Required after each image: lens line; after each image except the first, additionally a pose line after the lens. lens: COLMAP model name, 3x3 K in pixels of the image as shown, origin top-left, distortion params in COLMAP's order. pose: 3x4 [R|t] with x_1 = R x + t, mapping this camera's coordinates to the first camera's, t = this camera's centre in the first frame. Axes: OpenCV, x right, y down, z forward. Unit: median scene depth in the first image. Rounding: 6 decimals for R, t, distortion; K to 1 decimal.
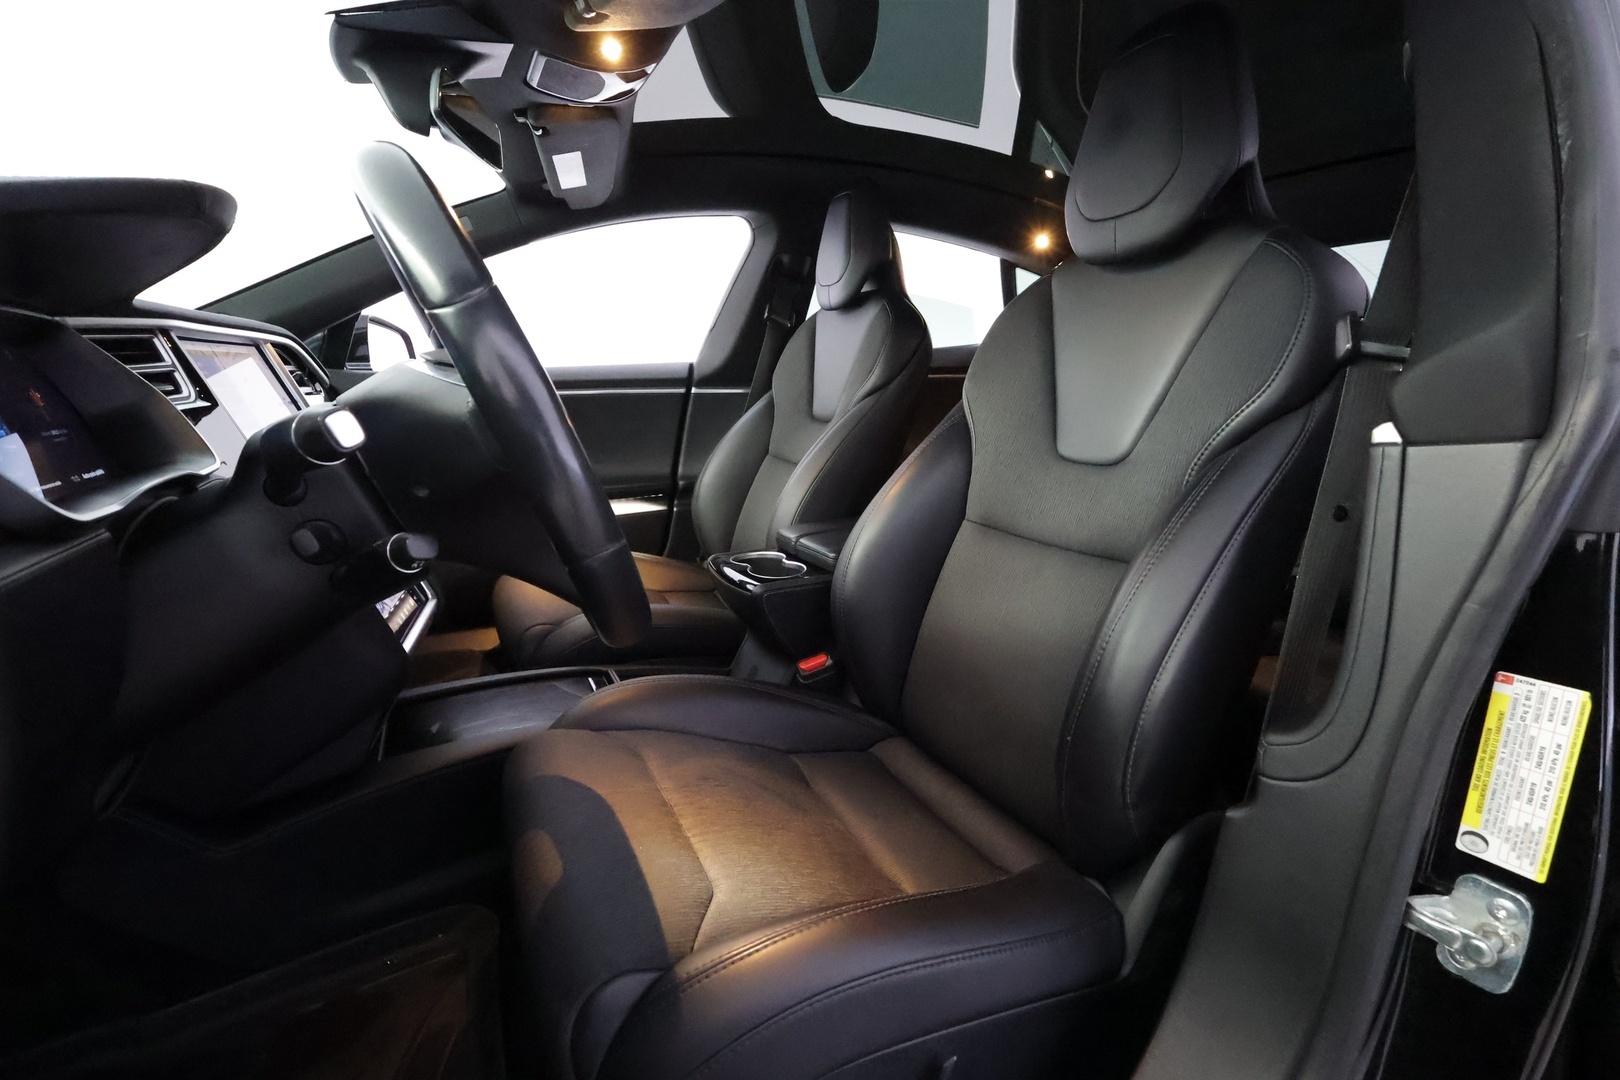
lens RADIAL K [[757.2, 0, 815.9], [0, 757.2, 541.2], [0, 0, 1]] dist [-0.000604, 0.000317]
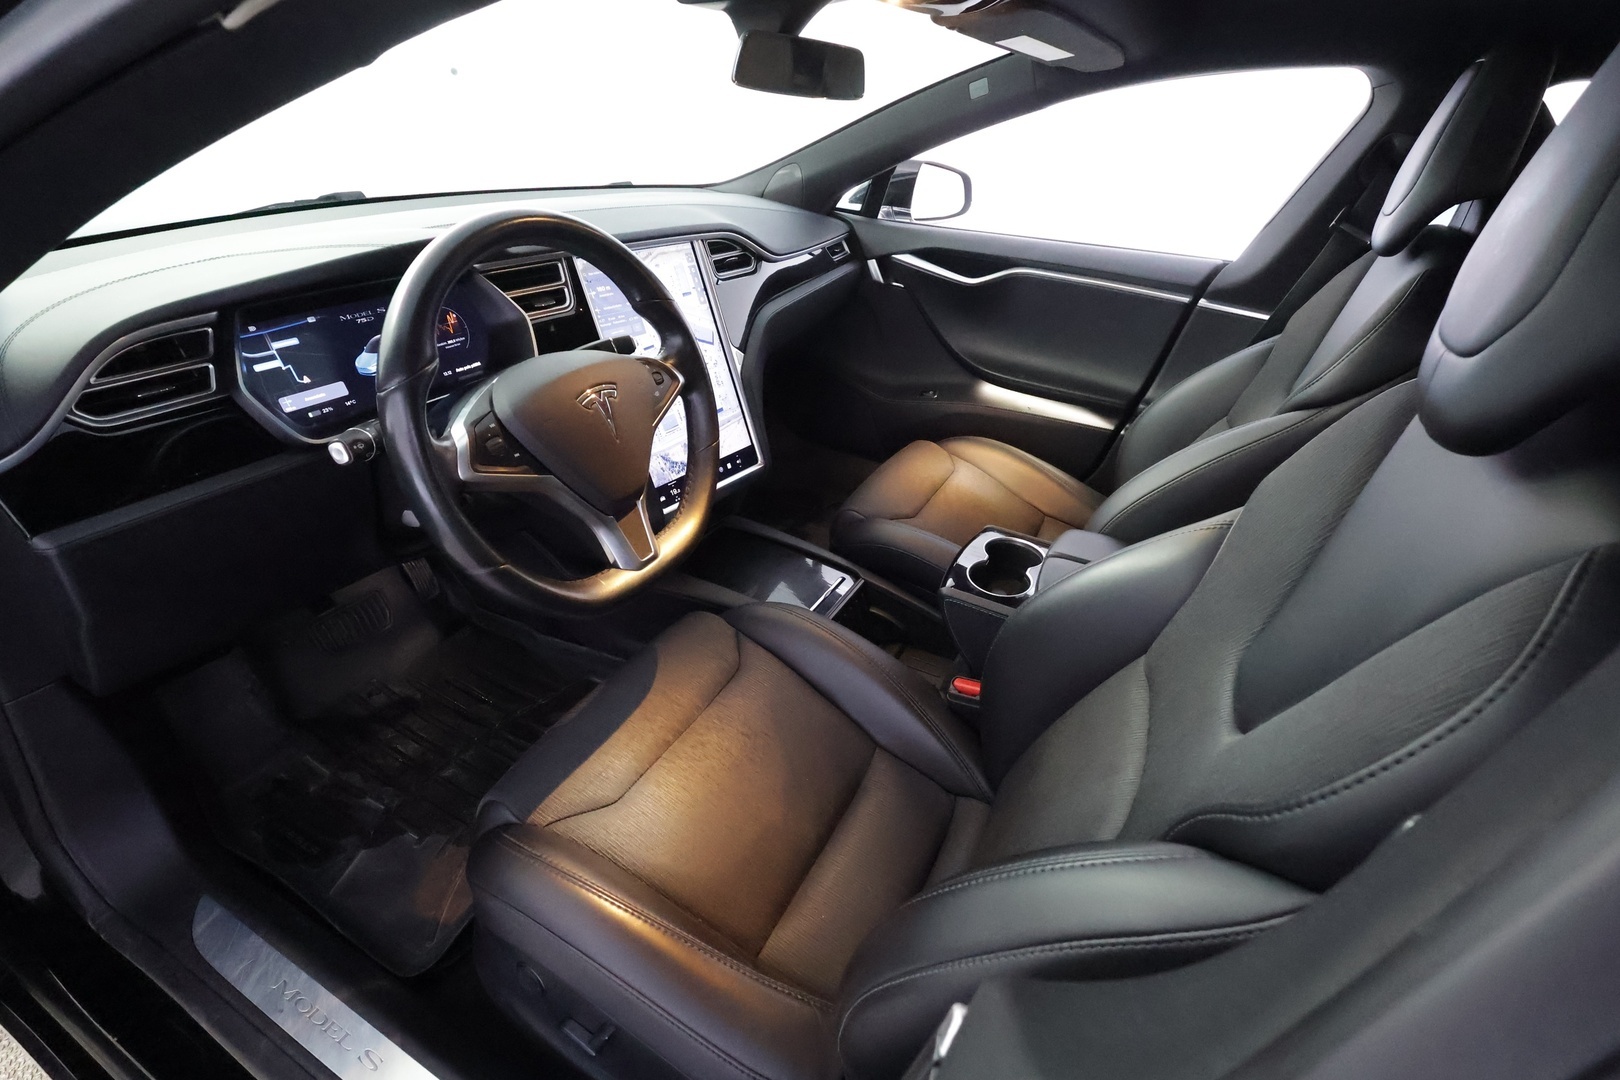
lens RADIAL K [[759.4, 0, 810.0], [0, 759.4, 540.0], [0, 0, 1]] dist [0.000699, 0.000874]
pose [[0.579683, 0.461401, -0.671623, 0.655494], [-0.248563, 0.885081, 0.393508, -0.488221], [0.776005, -0.061169, 0.627753, 0.402890]]
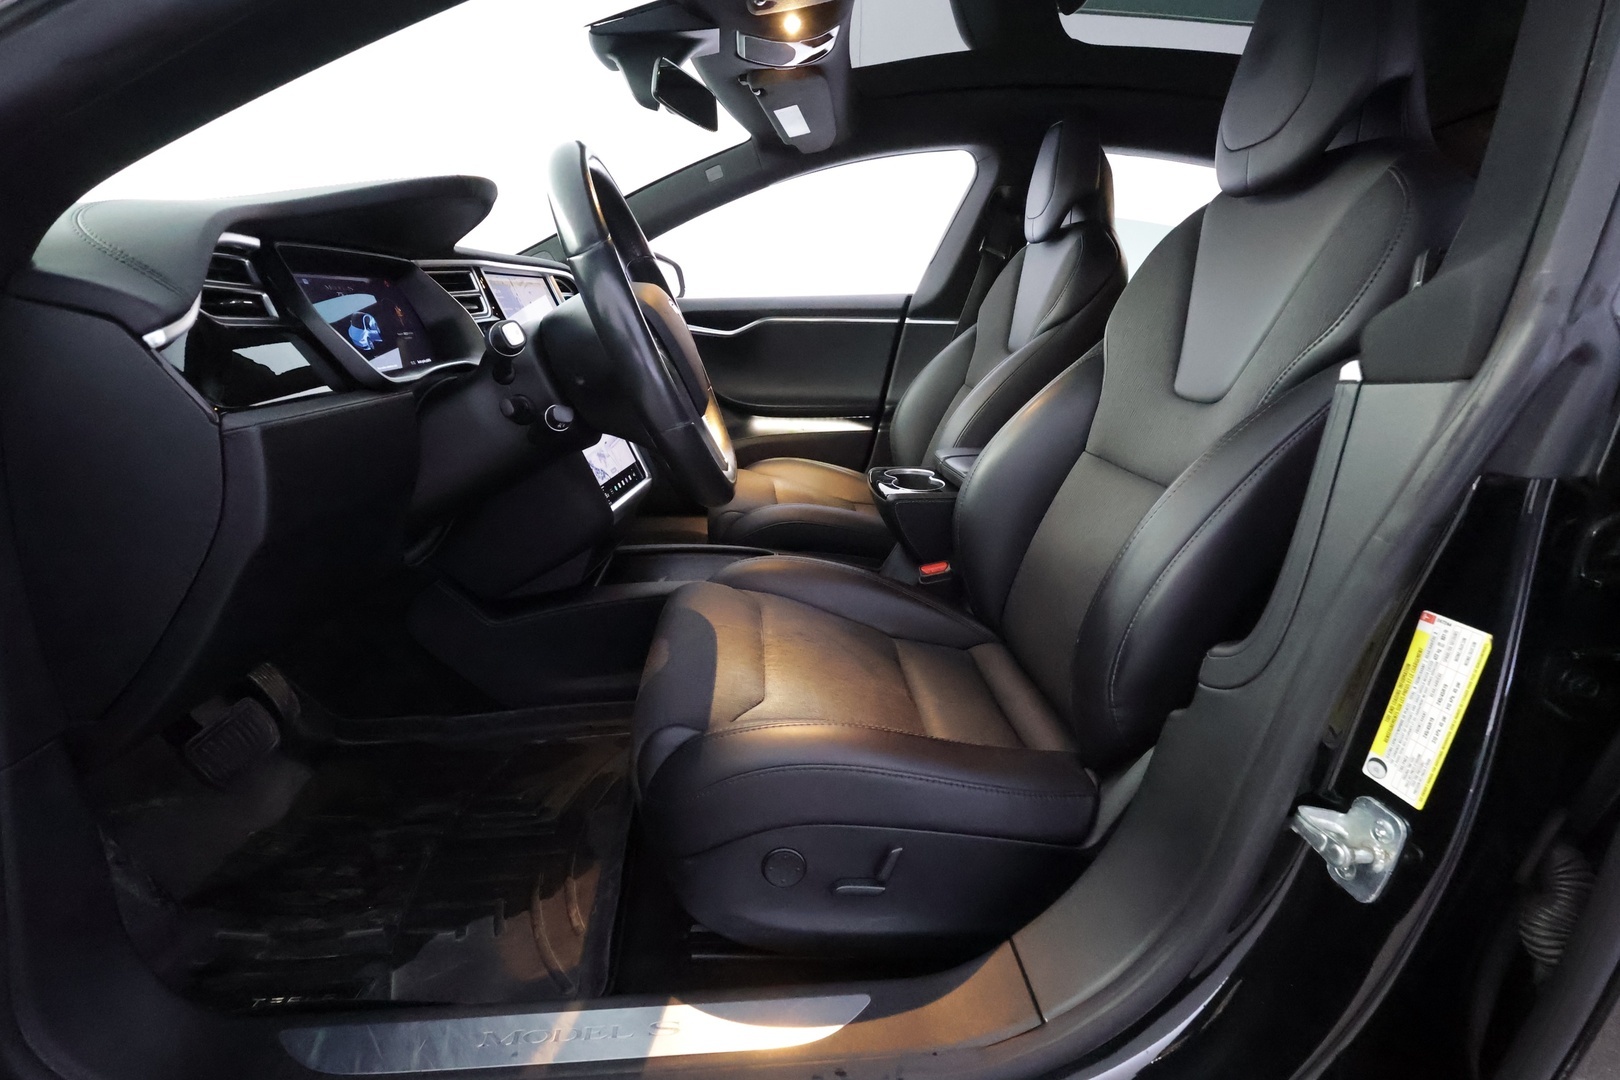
lens RADIAL K [[759.4, 0, 810.0], [0, 759.4, 540.0], [0, 0, 1]] dist [0.000699, 0.000874]
pose [[0.927296, 0.125460, -0.352678, 0.330414], [-0.096302, 0.990405, 0.099115, 0.038289], [0.361729, -0.057946, 0.930481, -0.174485]]
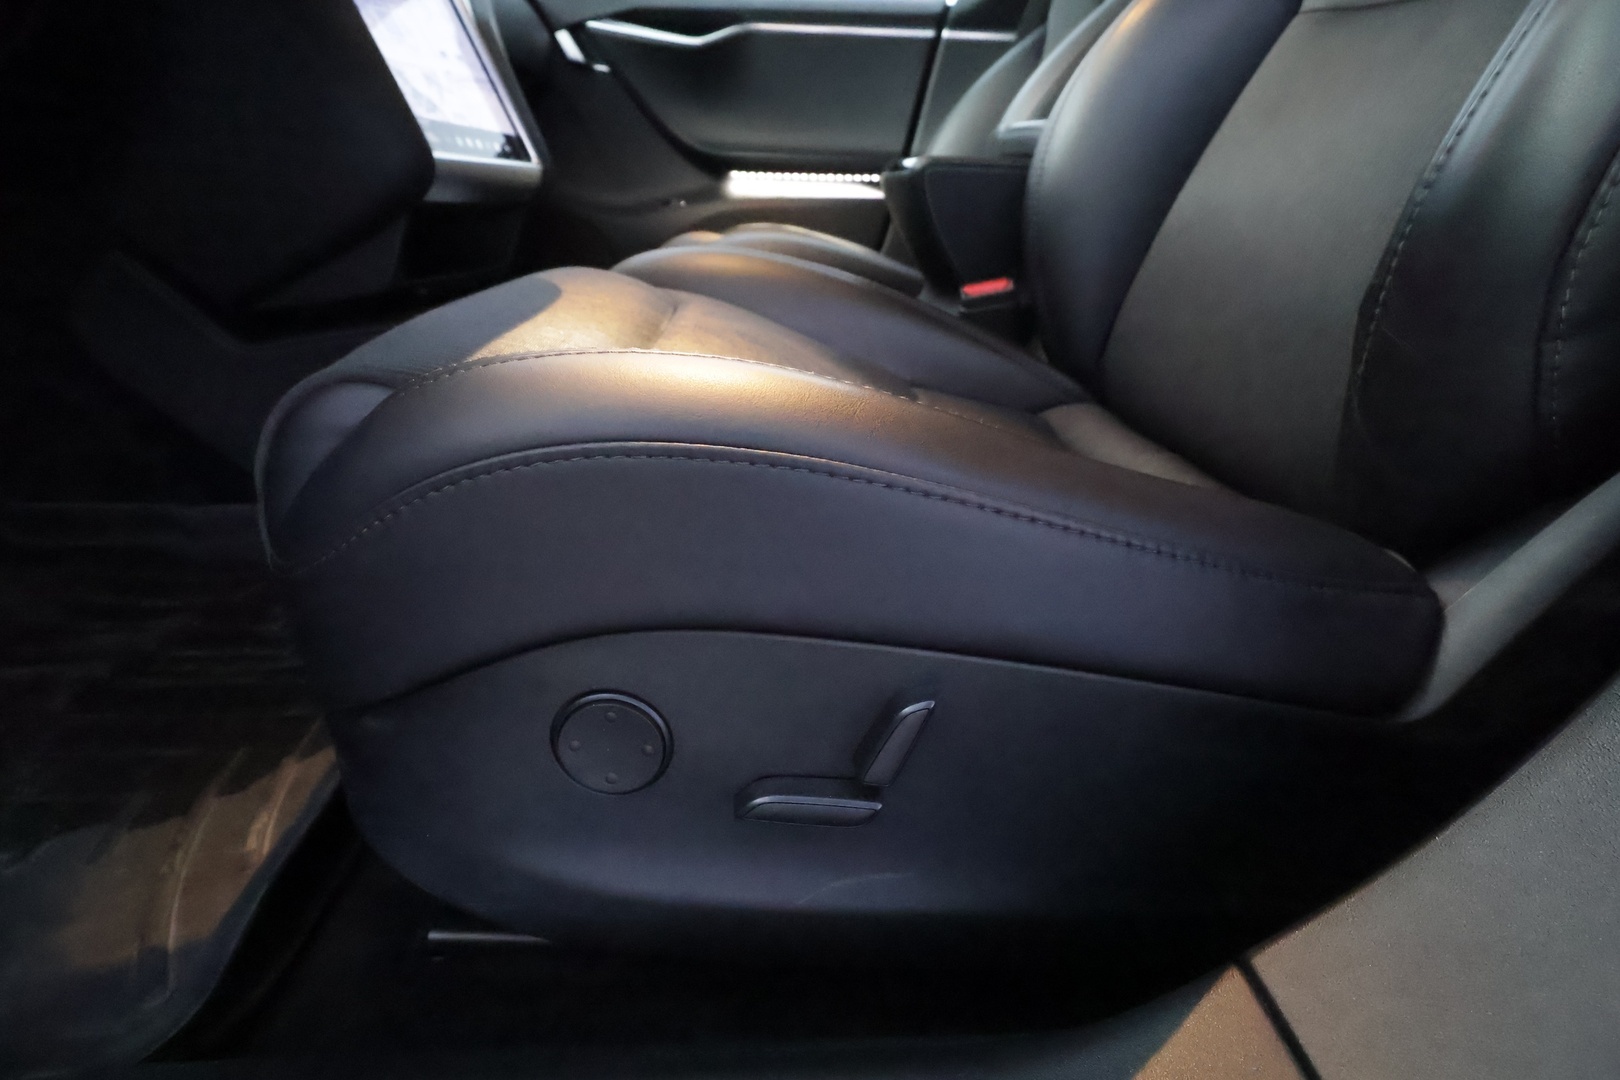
lens RADIAL K [[759.4, 0, 810.0], [0, 759.4, 540.0], [0, 0, 1]] dist [0.000699, 0.000874]
pose [[0.918189, 0.194393, -0.345167, 0.197910], [-0.124183, 0.968645, 0.215186, 0.381353], [0.376175, -0.154717, 0.913540, 0.433455]]
